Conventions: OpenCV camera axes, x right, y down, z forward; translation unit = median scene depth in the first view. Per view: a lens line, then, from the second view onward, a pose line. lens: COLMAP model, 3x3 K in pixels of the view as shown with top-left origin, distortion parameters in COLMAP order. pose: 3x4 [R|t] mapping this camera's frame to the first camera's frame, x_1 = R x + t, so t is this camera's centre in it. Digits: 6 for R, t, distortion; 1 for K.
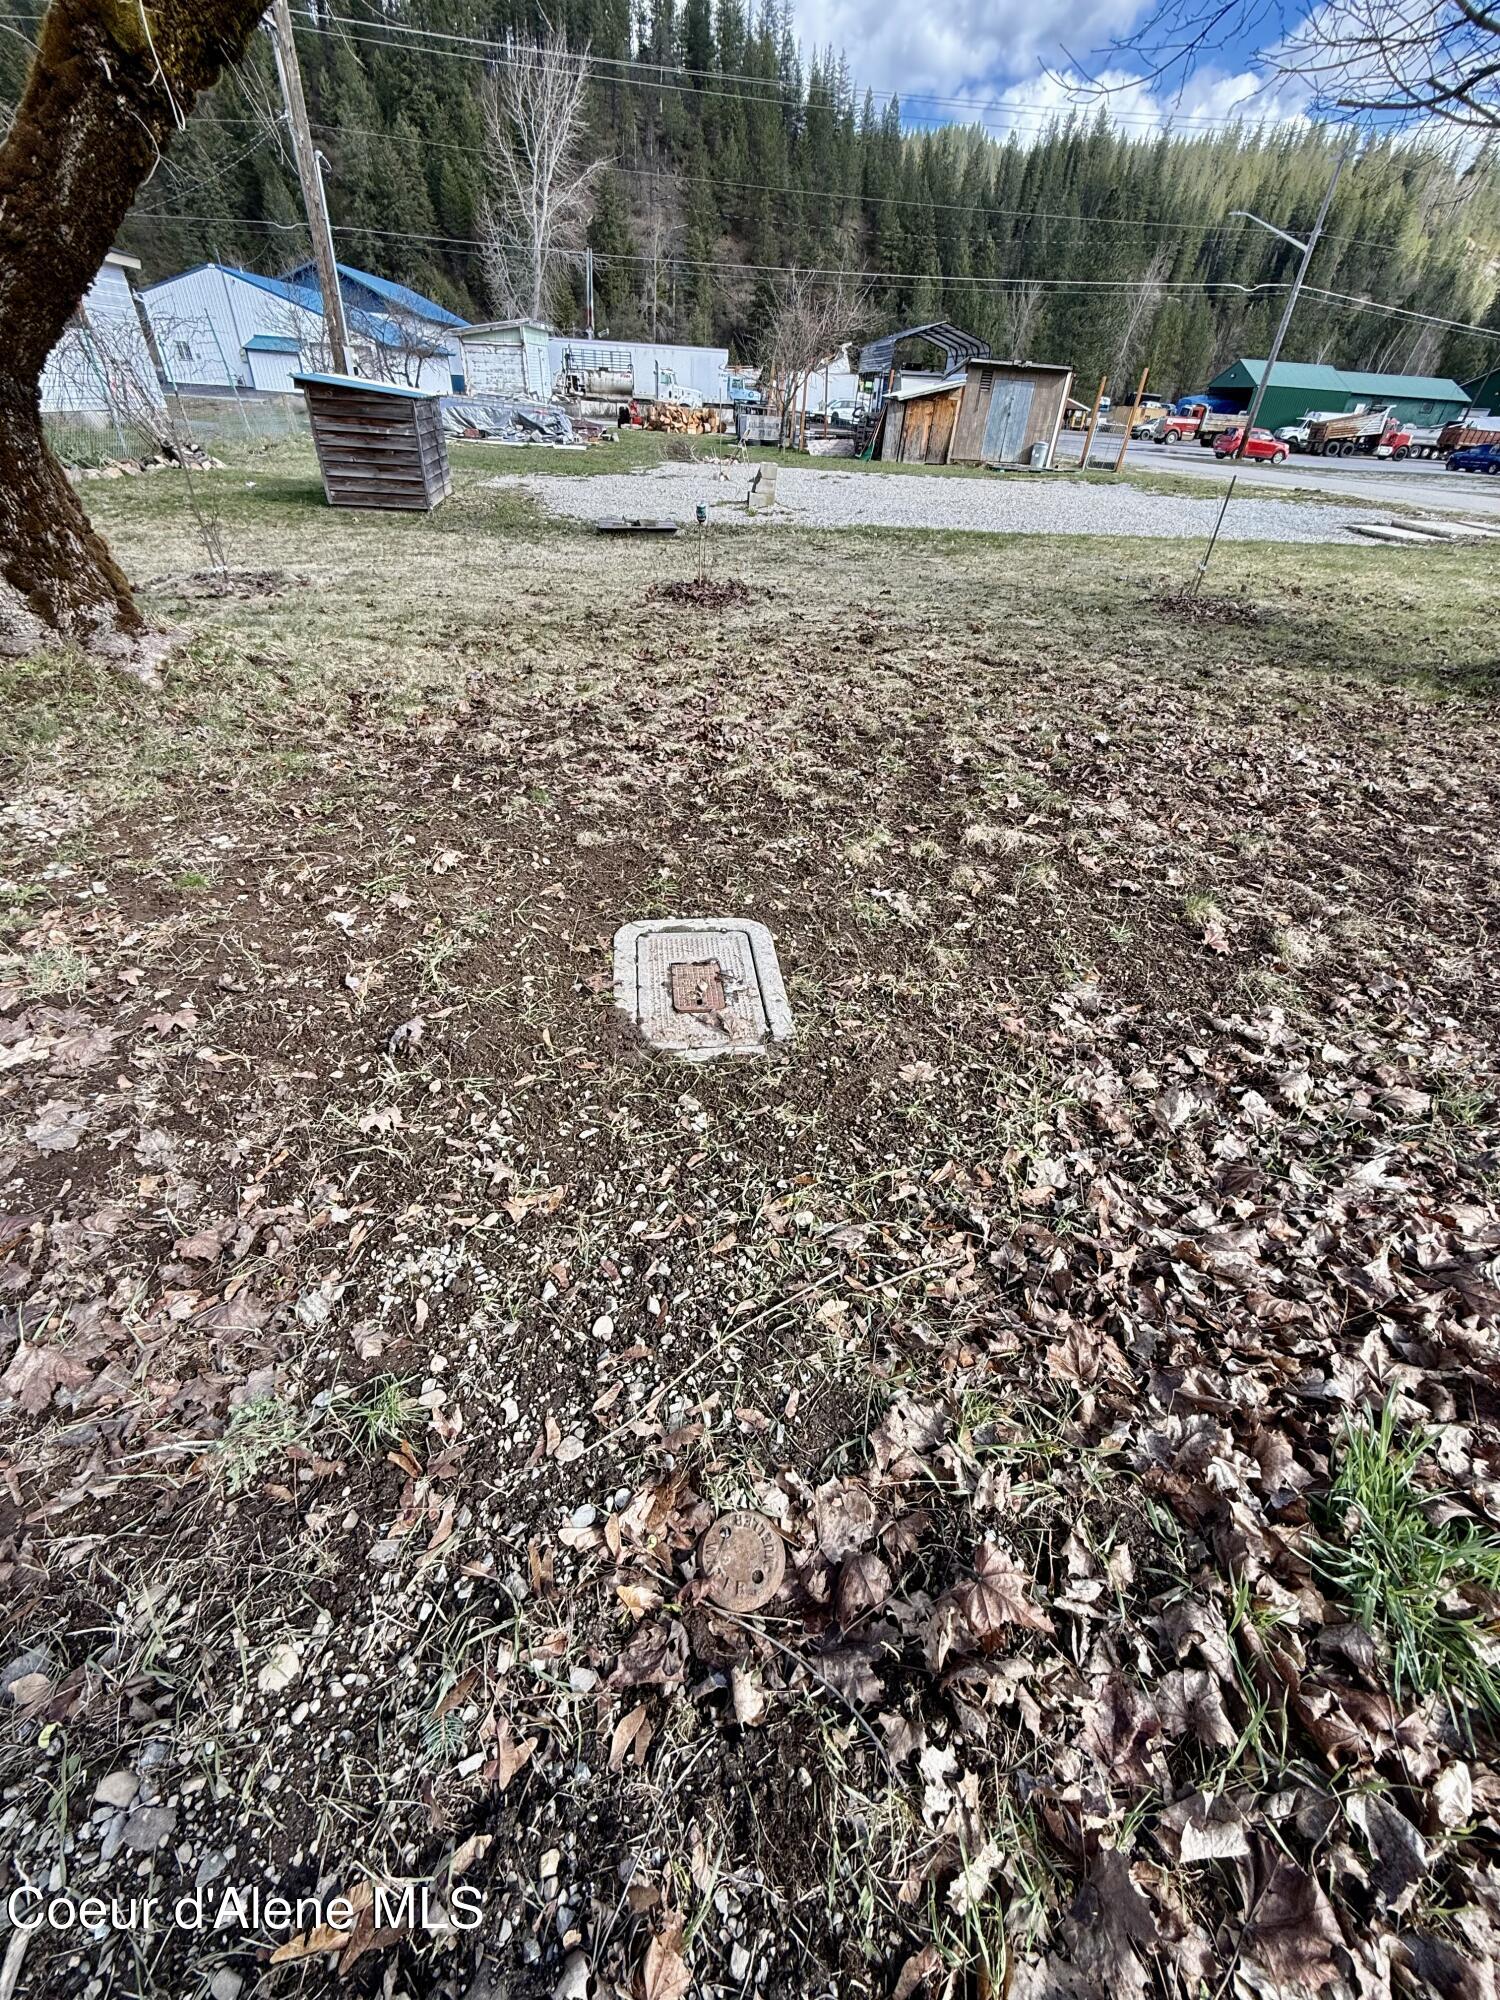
lens RADIAL K [[814.3, 0, 750.0], [0, 814.3, 1000.0], [0, 0, 1]] dist [-0.000195, 0.000017]
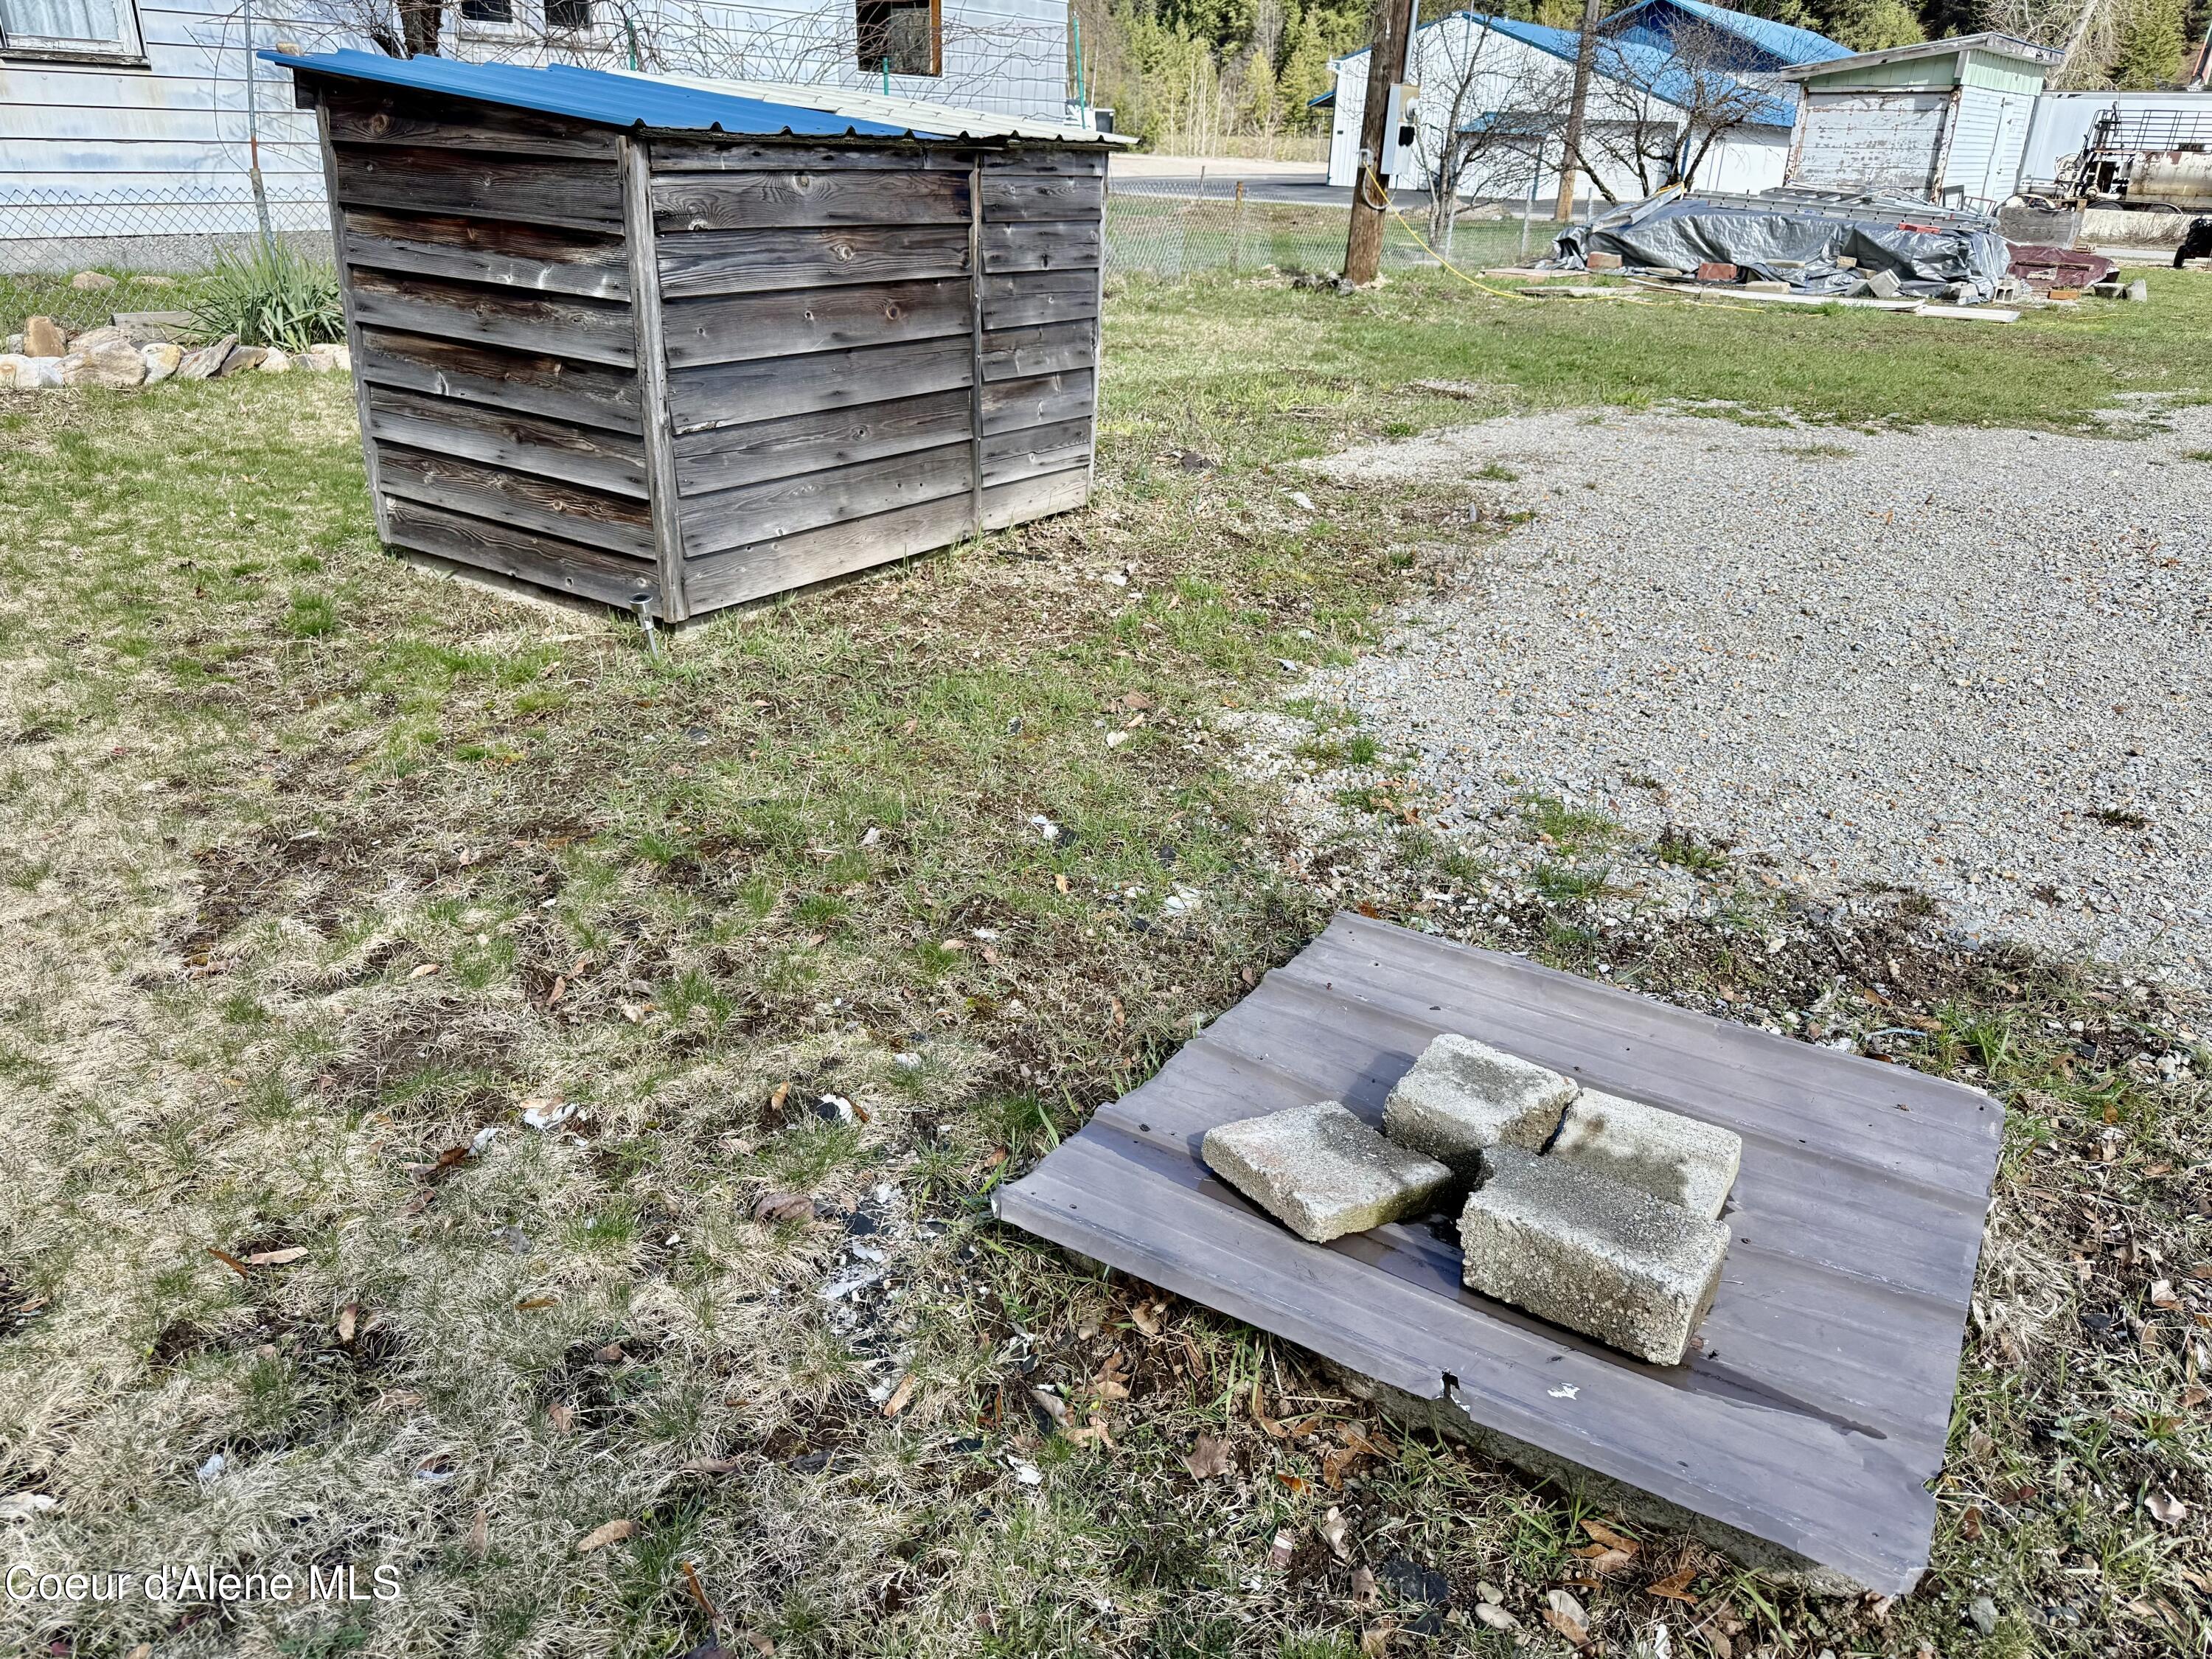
lens RADIAL K [[1608.5, 0, 1106.0], [0, 1608.5, 829.5], [0, 0, 1]] dist [0.052428, -0.079109]
pose [[0.757705, 0.232827, -0.609651, -0.045821], [-0.388128, 0.911786, -0.134173, -0.443776], [0.524632, 0.338286, 0.781232, 0.622673]]
